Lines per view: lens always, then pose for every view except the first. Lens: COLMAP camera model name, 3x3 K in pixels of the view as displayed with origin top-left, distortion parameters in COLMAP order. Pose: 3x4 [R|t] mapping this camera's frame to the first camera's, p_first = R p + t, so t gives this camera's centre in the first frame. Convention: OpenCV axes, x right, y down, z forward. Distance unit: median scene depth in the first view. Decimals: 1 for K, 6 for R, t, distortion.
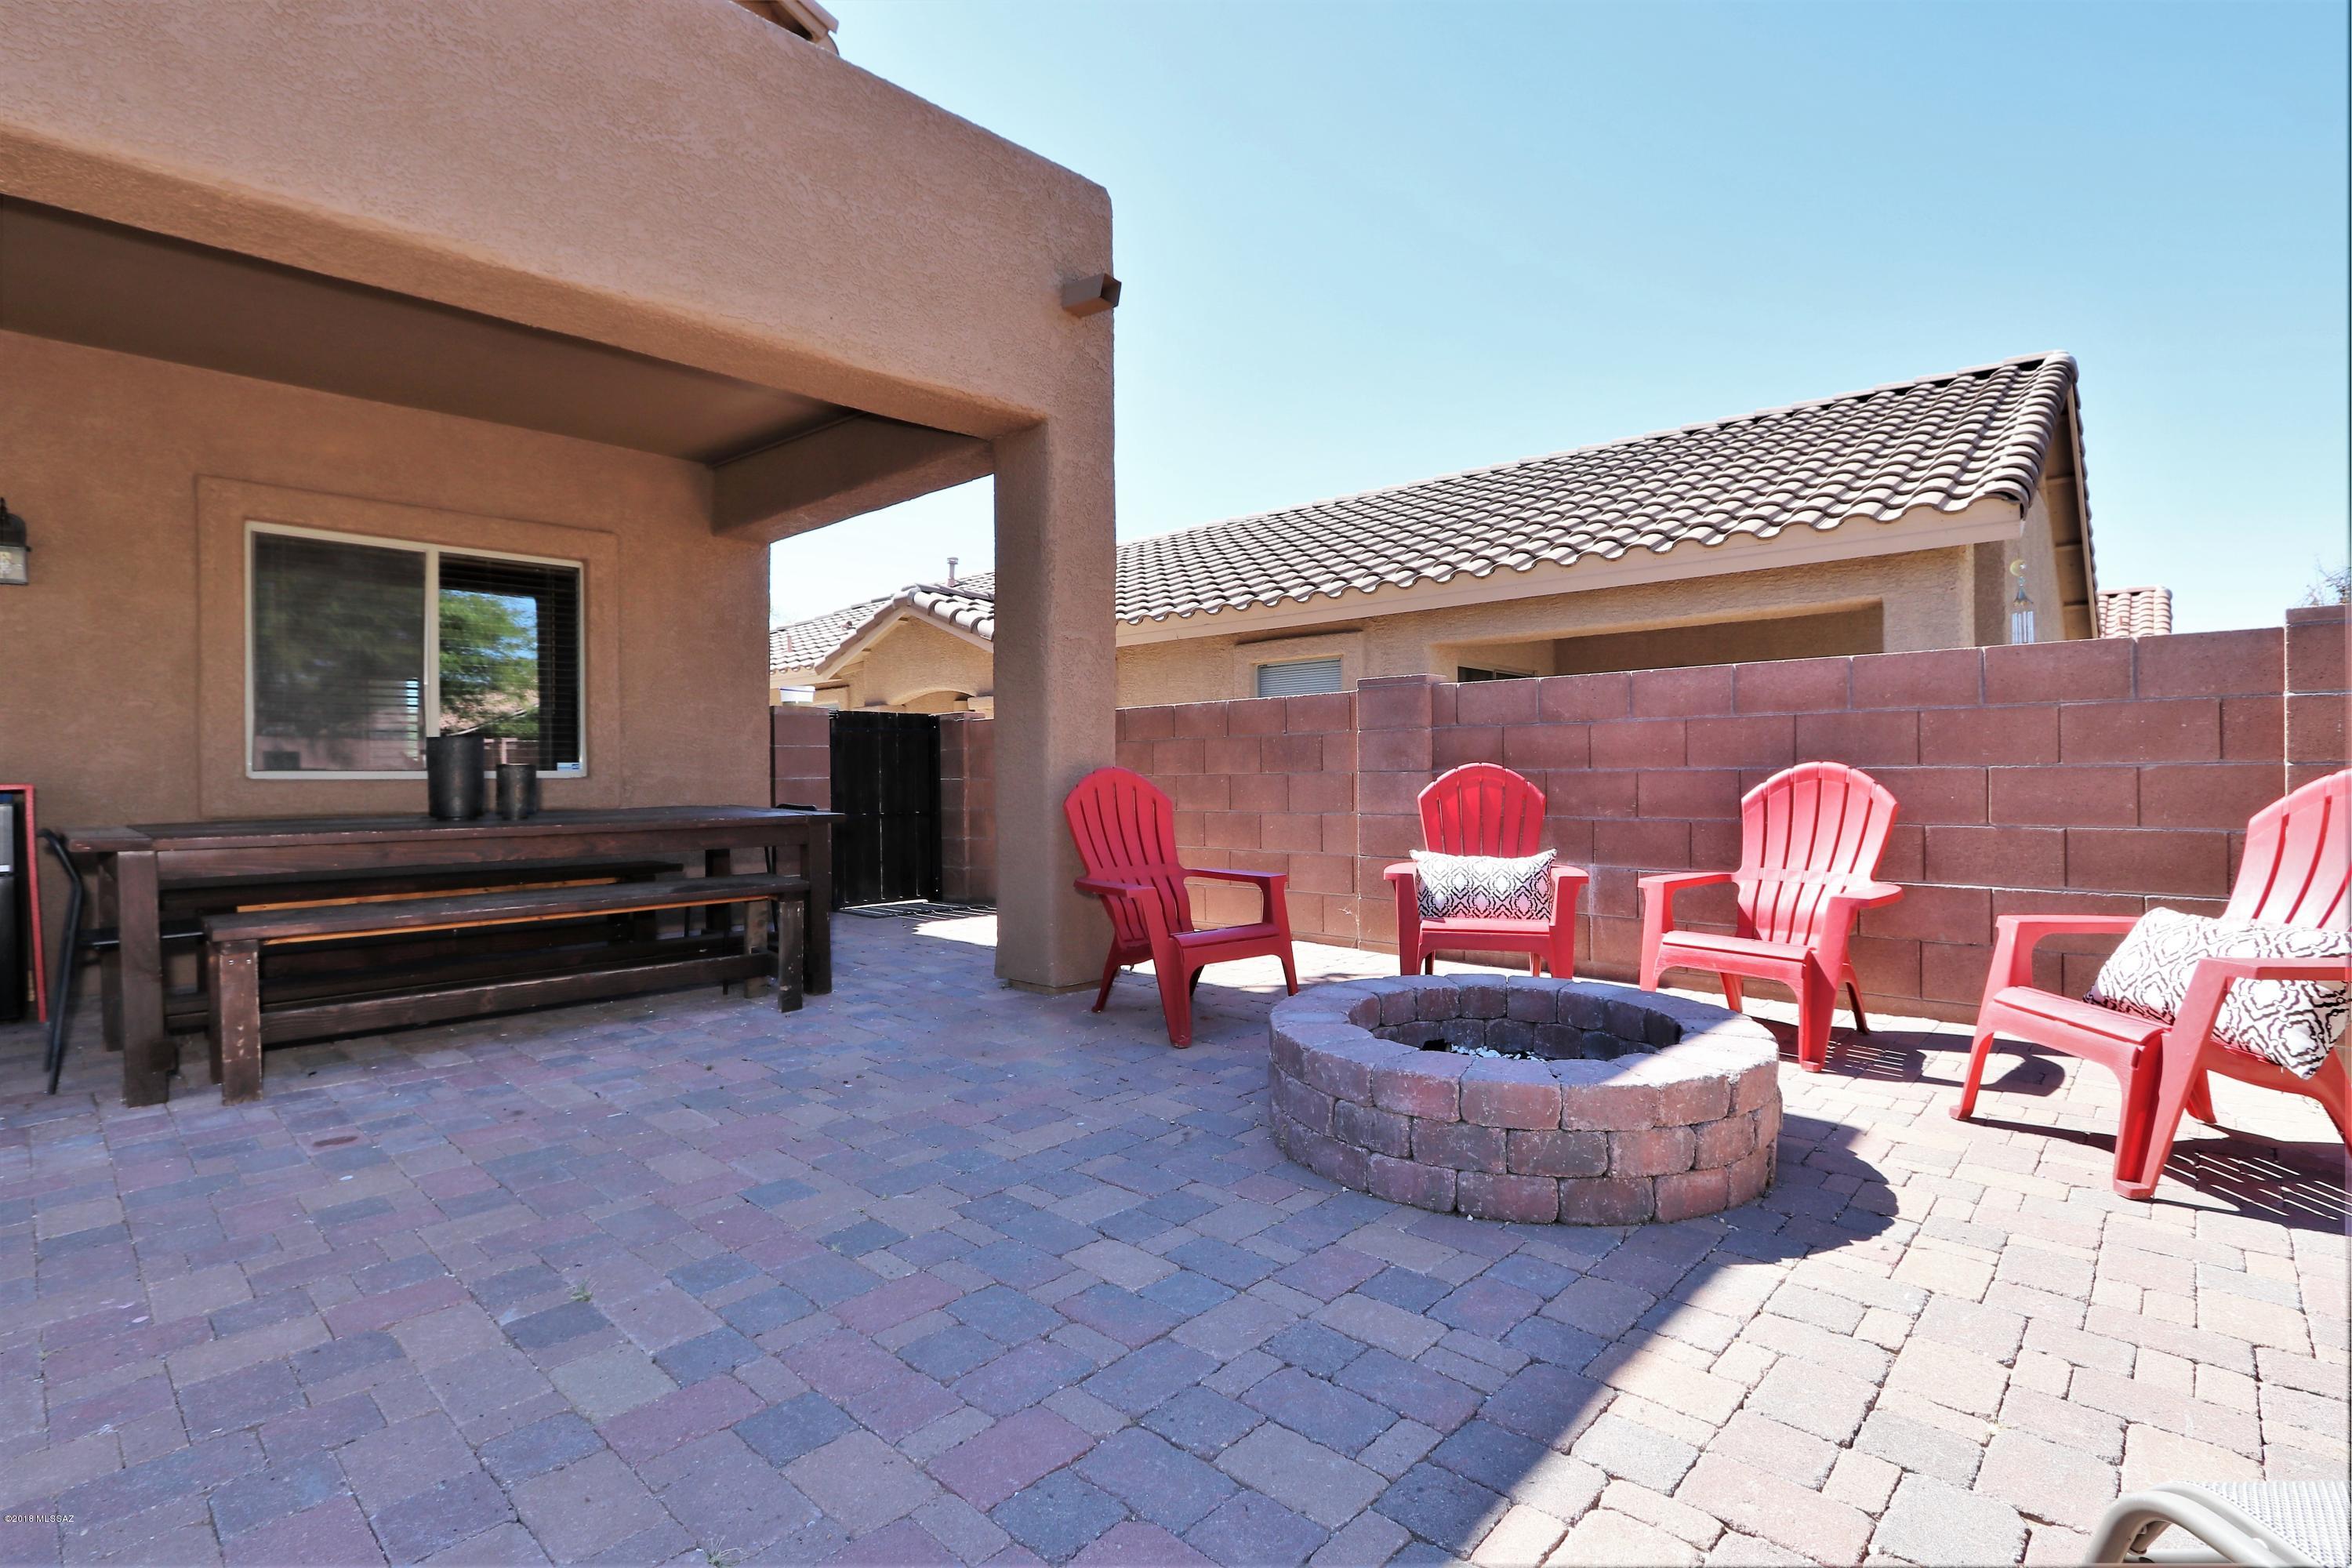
lens RADIAL K [[1124.5, 0, 1141.6], [0, 1124.5, 779.7], [0, 0, 1]] dist [-0.017338, 0.001142]
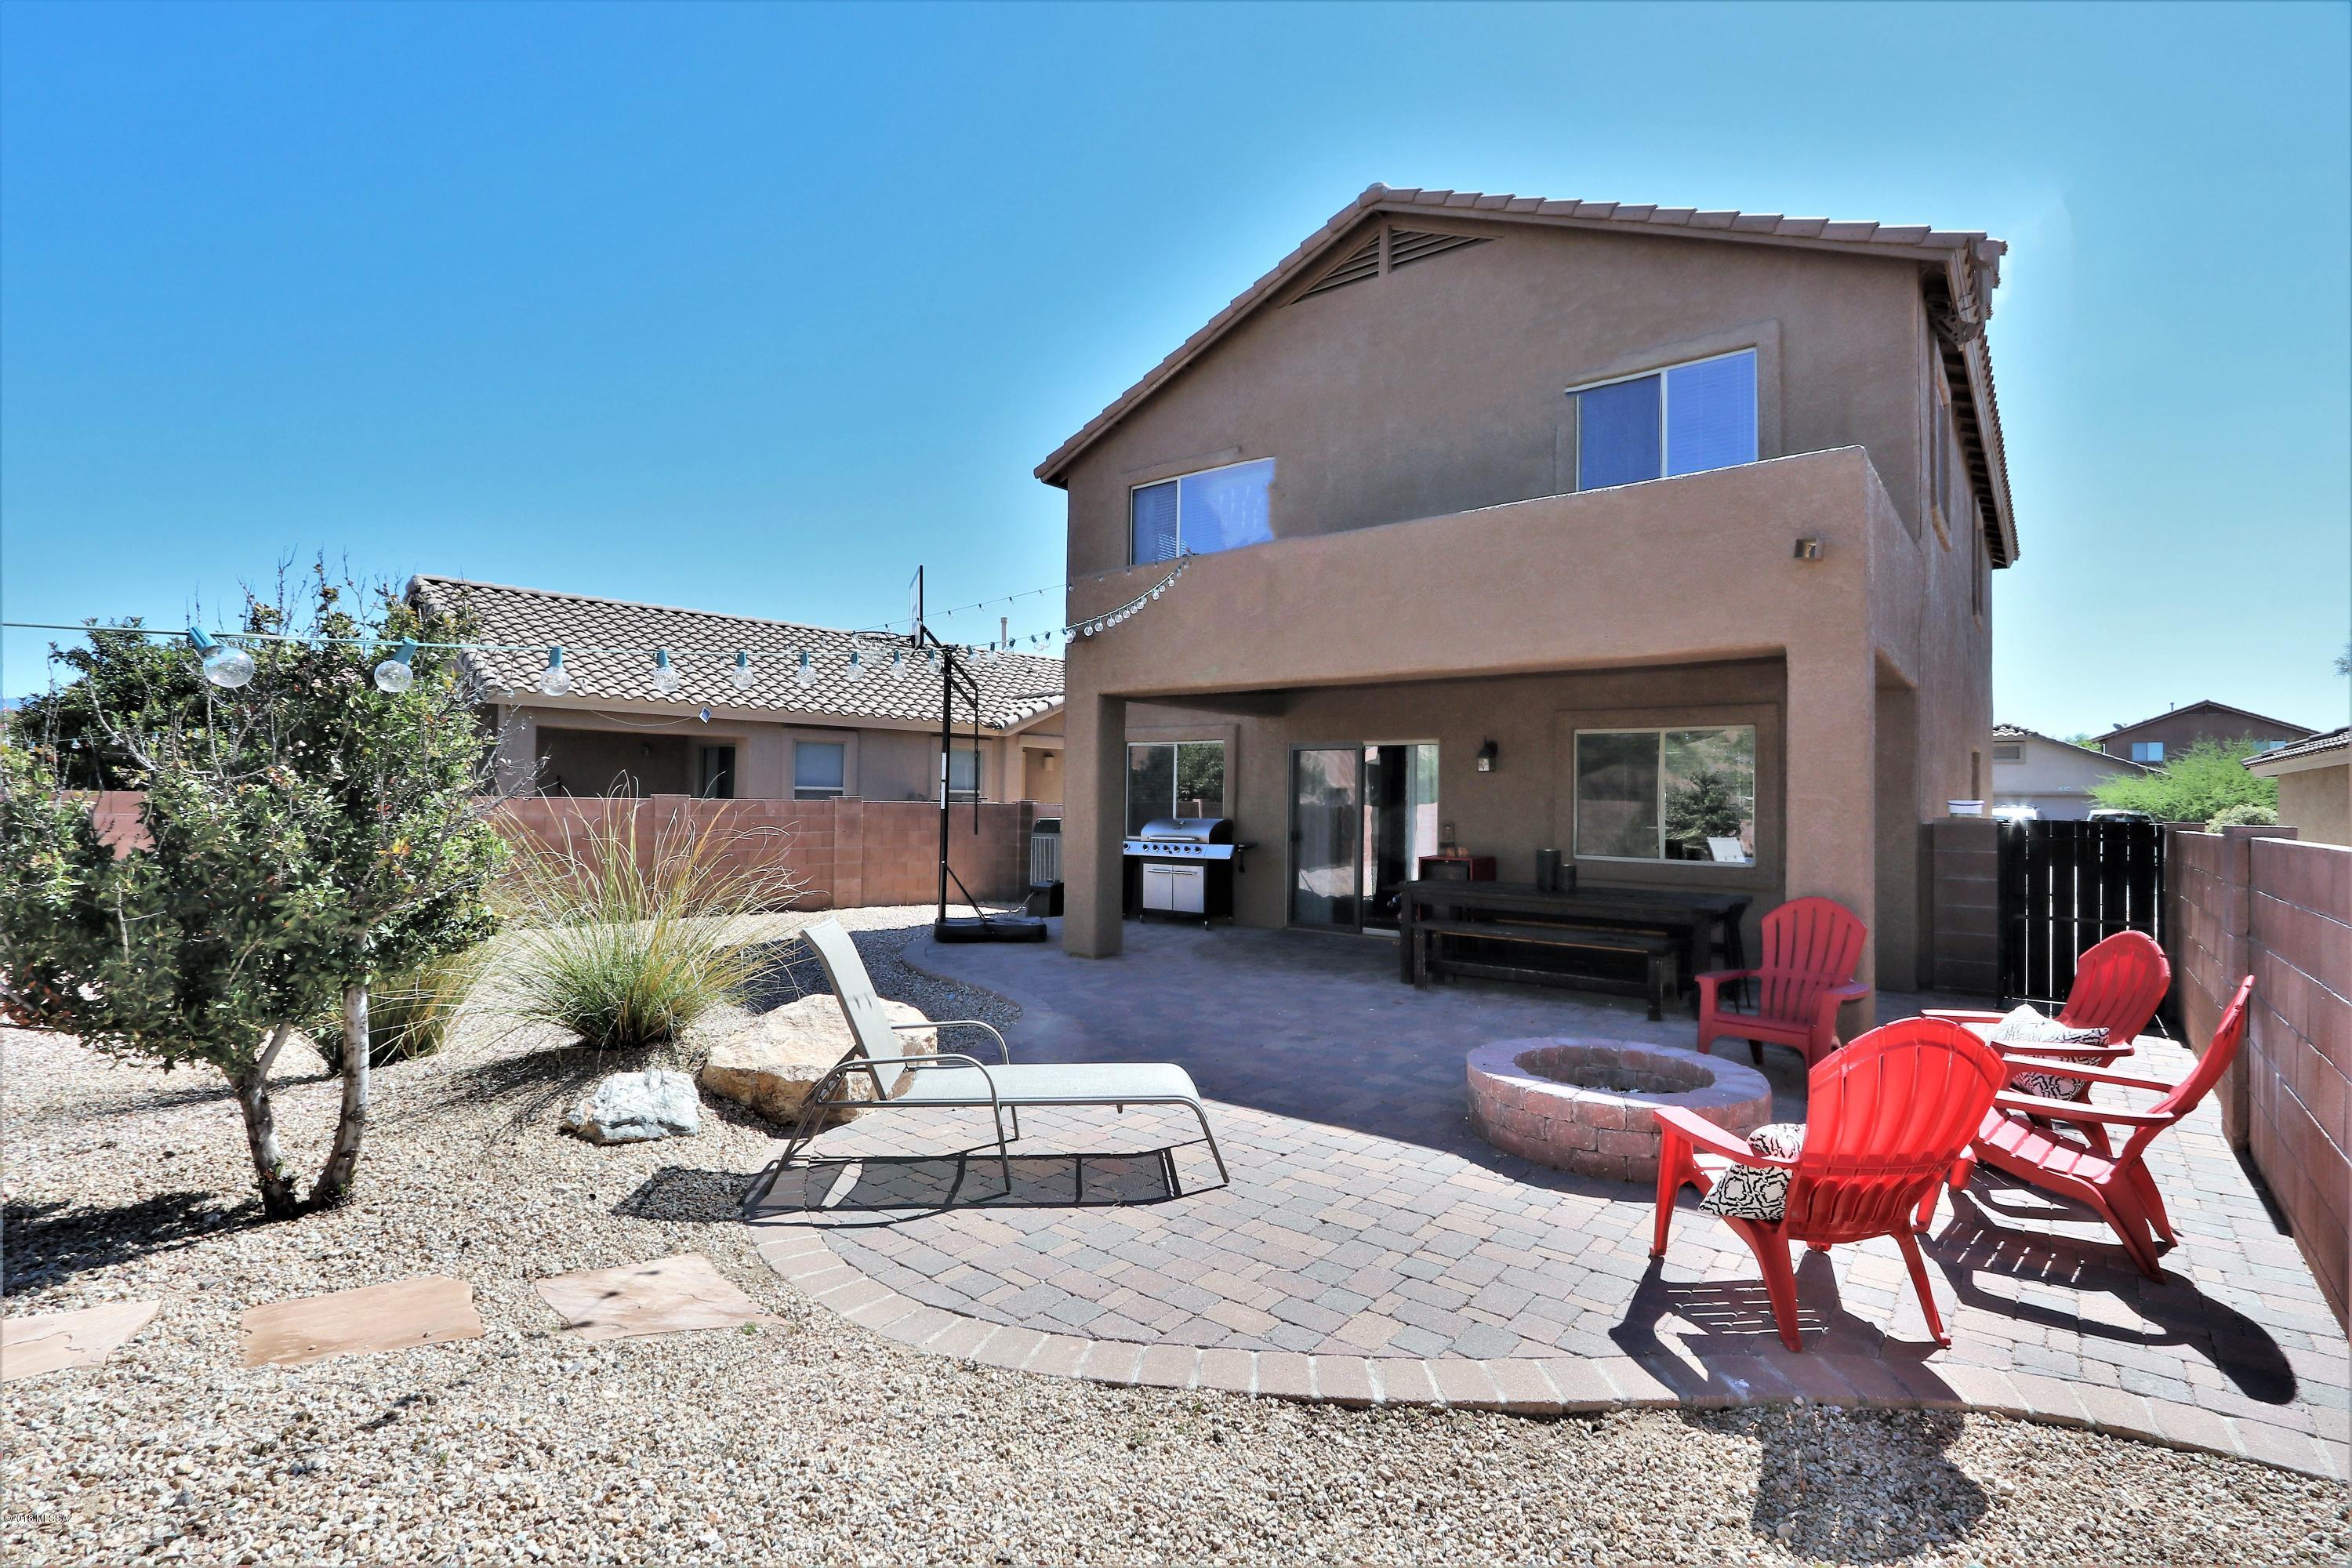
lens RADIAL K [[1065.3, 0, 1144.3], [0, 1065.3, 783.2], [0, 0, 1]] dist [-0.016355, 0.000485]
pose [[0.066505, -0.004037, -0.997778, 1.314996], [-0.019313, 0.999799, -0.005332, -0.139489], [0.997599, 0.019625, 0.066414, 0.124830]]
